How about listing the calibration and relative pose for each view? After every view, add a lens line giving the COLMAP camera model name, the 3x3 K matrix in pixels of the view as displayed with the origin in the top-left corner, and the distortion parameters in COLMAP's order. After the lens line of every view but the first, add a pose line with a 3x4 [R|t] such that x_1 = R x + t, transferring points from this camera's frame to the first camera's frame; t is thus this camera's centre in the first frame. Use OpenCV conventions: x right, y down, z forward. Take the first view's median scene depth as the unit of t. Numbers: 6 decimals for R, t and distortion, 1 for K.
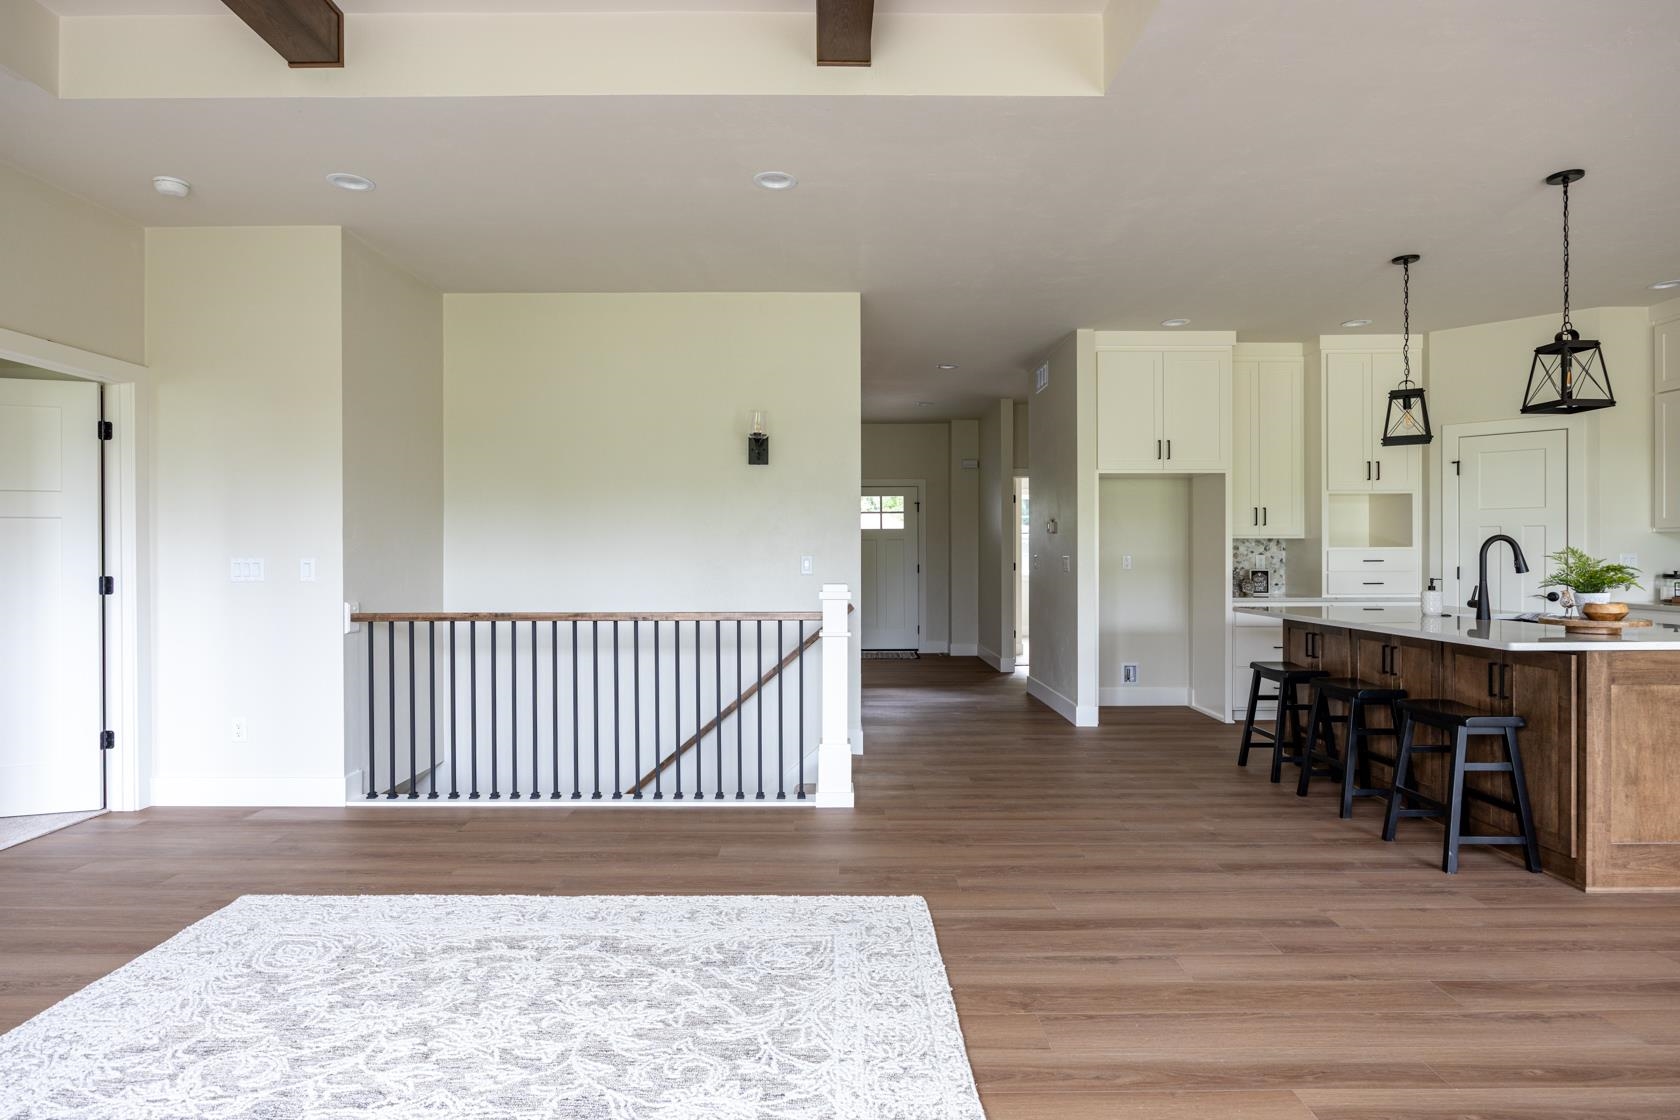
lens RADIAL K [[913.9, 0, 827.6], [0, 913.9, 557.1], [0, 0, 1]] dist [-0.009890, 0.000964]
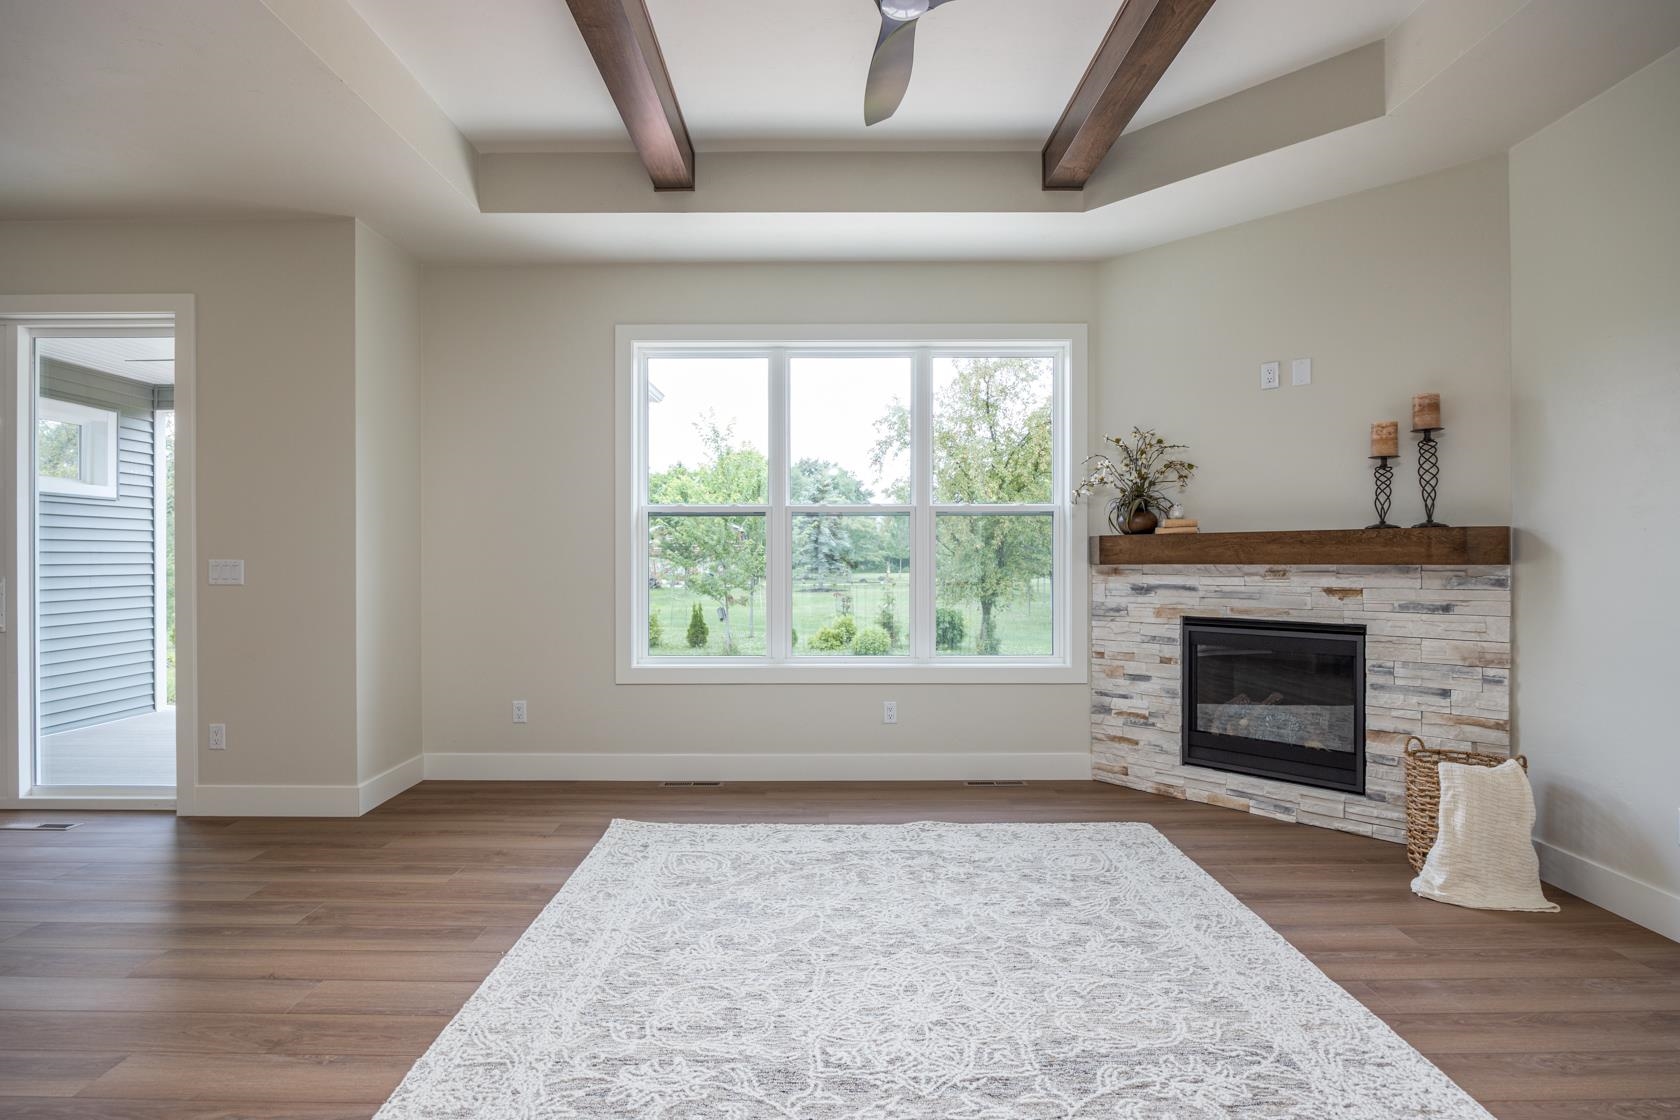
lens RADIAL K [[825.2, 0, 819.0], [0, 825.2, 554.3], [0, 0, 1]] dist [-0.014212, 0.001612]
pose [[-0.999984, 0.004903, 0.002801, -0.174614], [0.004912, 0.999983, 0.003100, -0.003816], [-0.002785, 0.003114, -0.999991, 1.071634]]
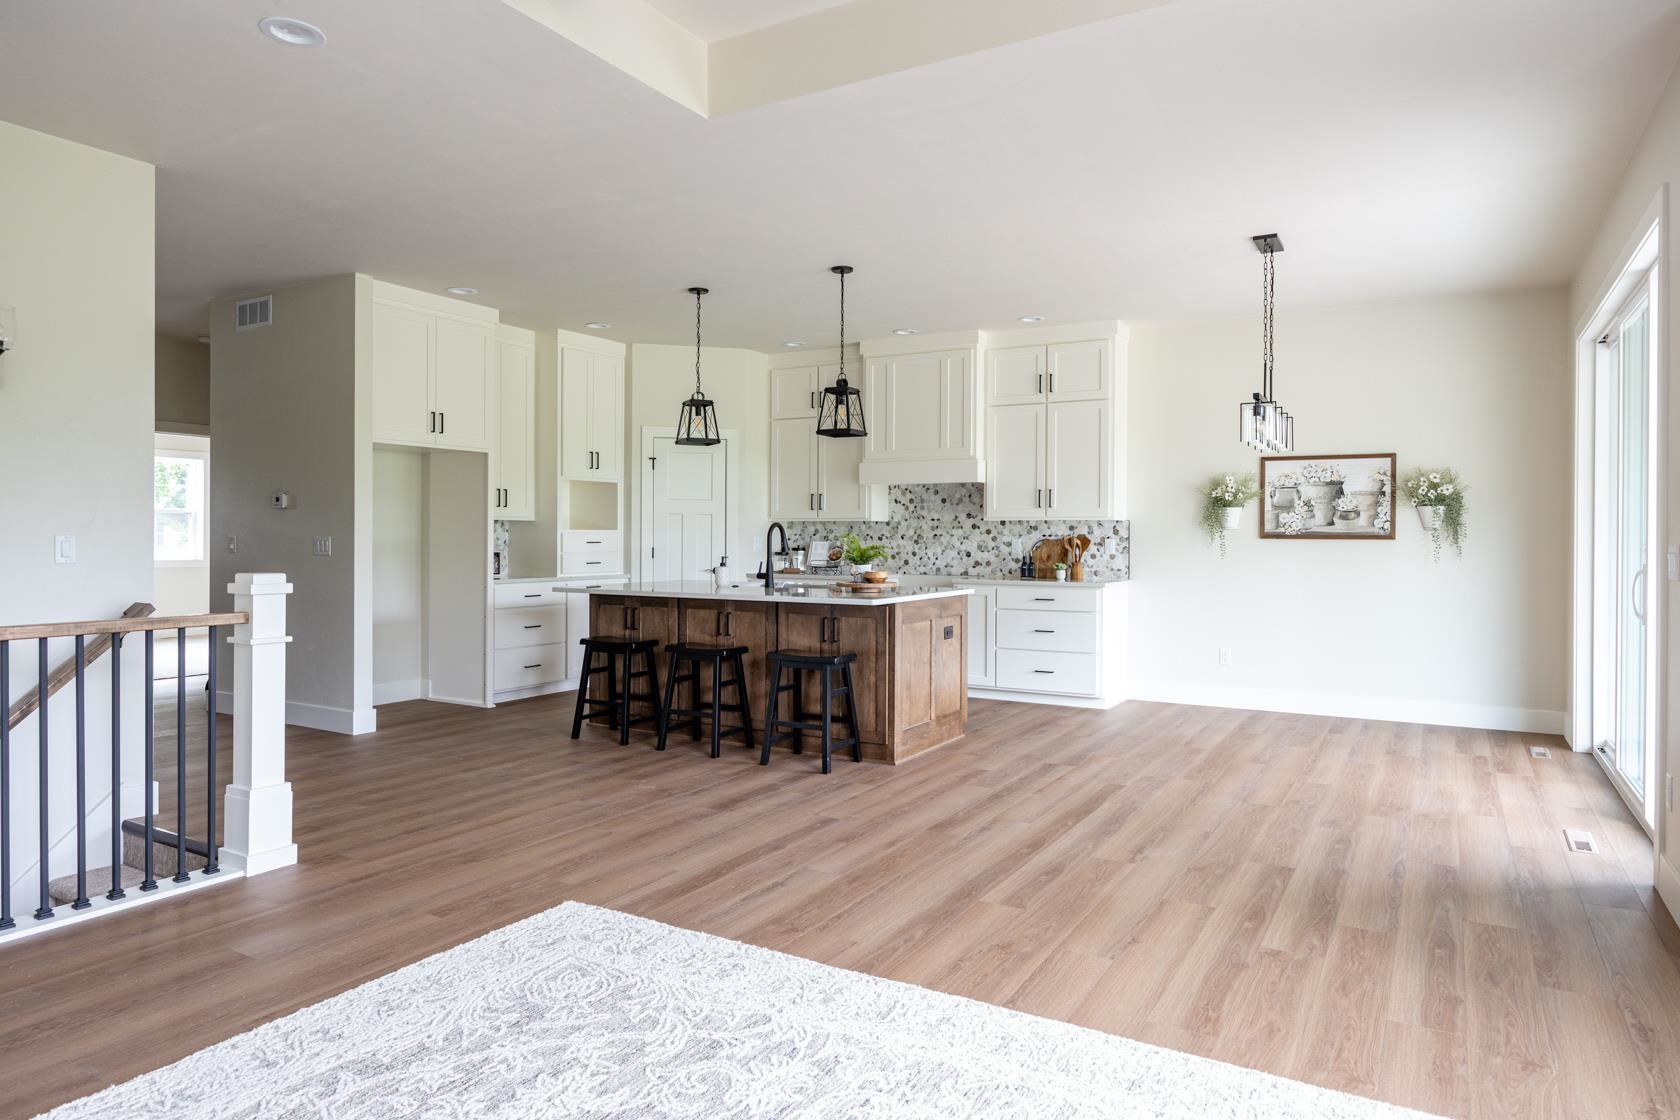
lens RADIAL K [[1030.1, 0, 857.7], [0, 1030.1, 538.2], [0, 0, 1]] dist [-0.008505, -0.001847]
pose [[0.493877, 0.003621, 0.869524, -0.592434], [-0.003510, 0.999991, -0.002171, 0.001063], [-0.869525, -0.001980, 0.493886, 0.197726]]
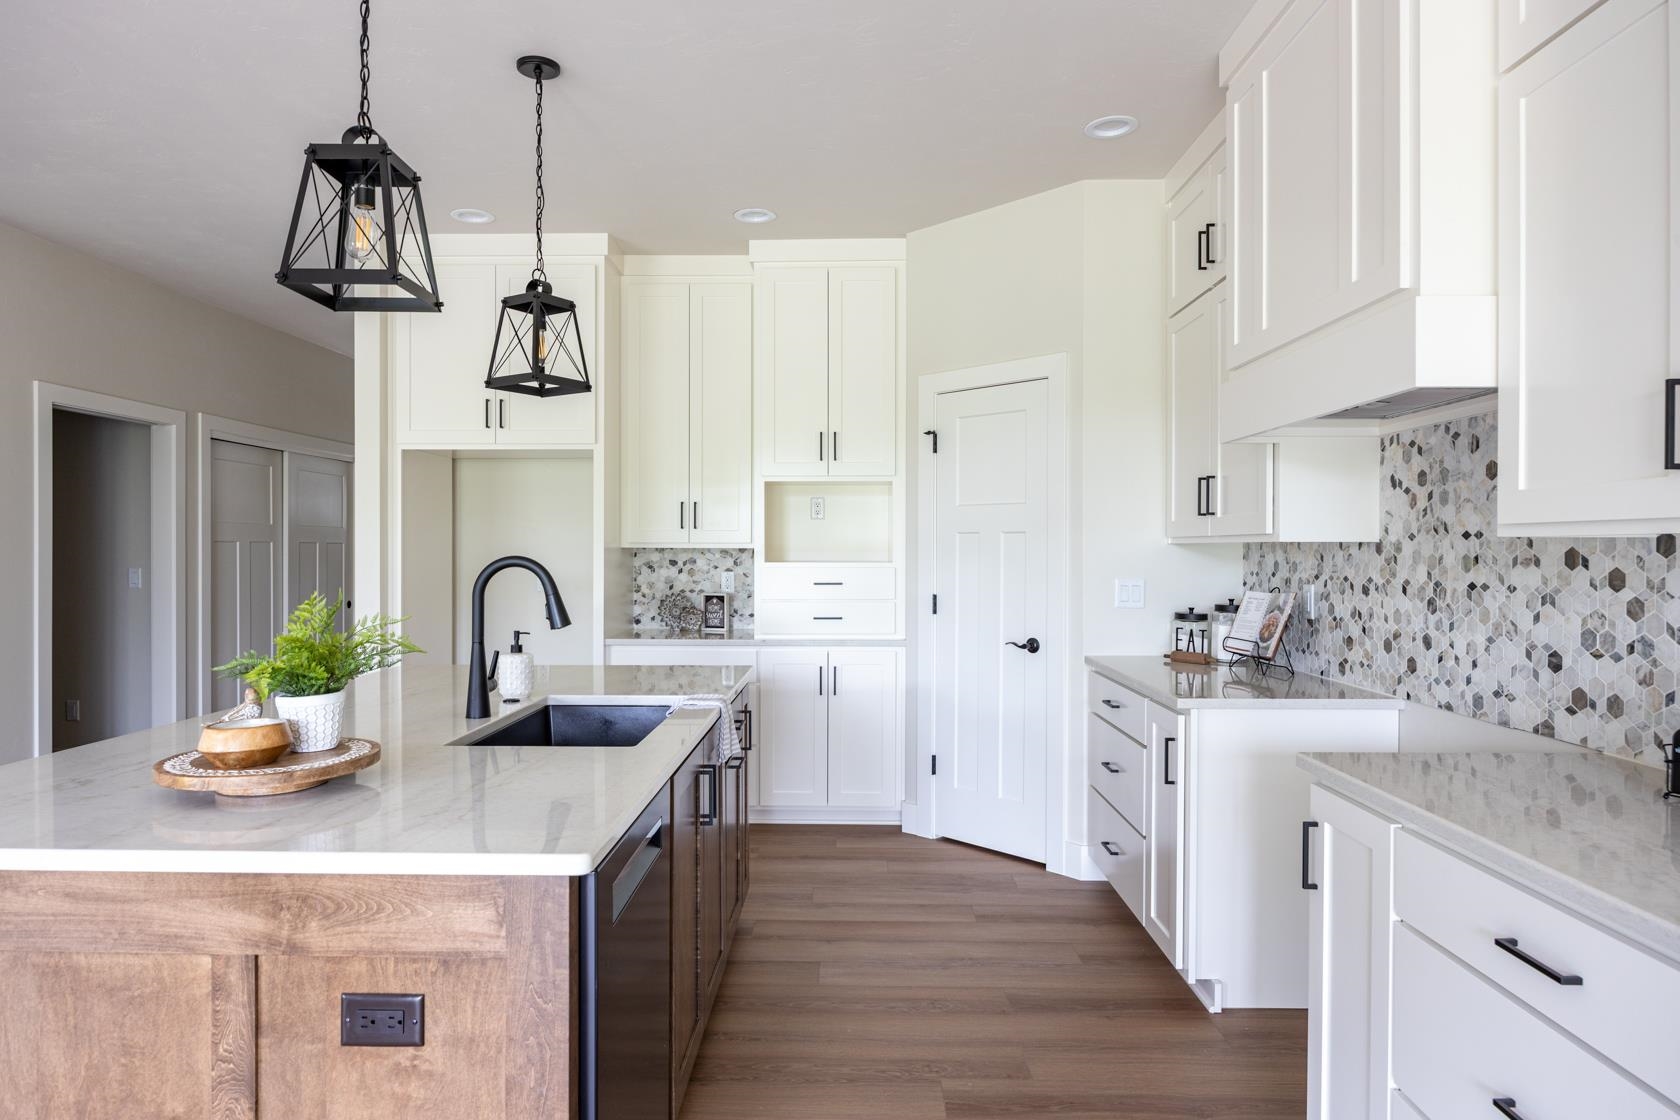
lens RADIAL K [[994.2, 0, 830.1], [0, 994.2, 557.9], [0, 0, 1]] dist [-0.005091, -0.000921]
pose [[0.999799, 0.004997, -0.019396, 1.120738], [-0.004925, 0.999981, 0.003787, -0.031600], [0.019415, -0.003690, 0.999805, 0.514790]]
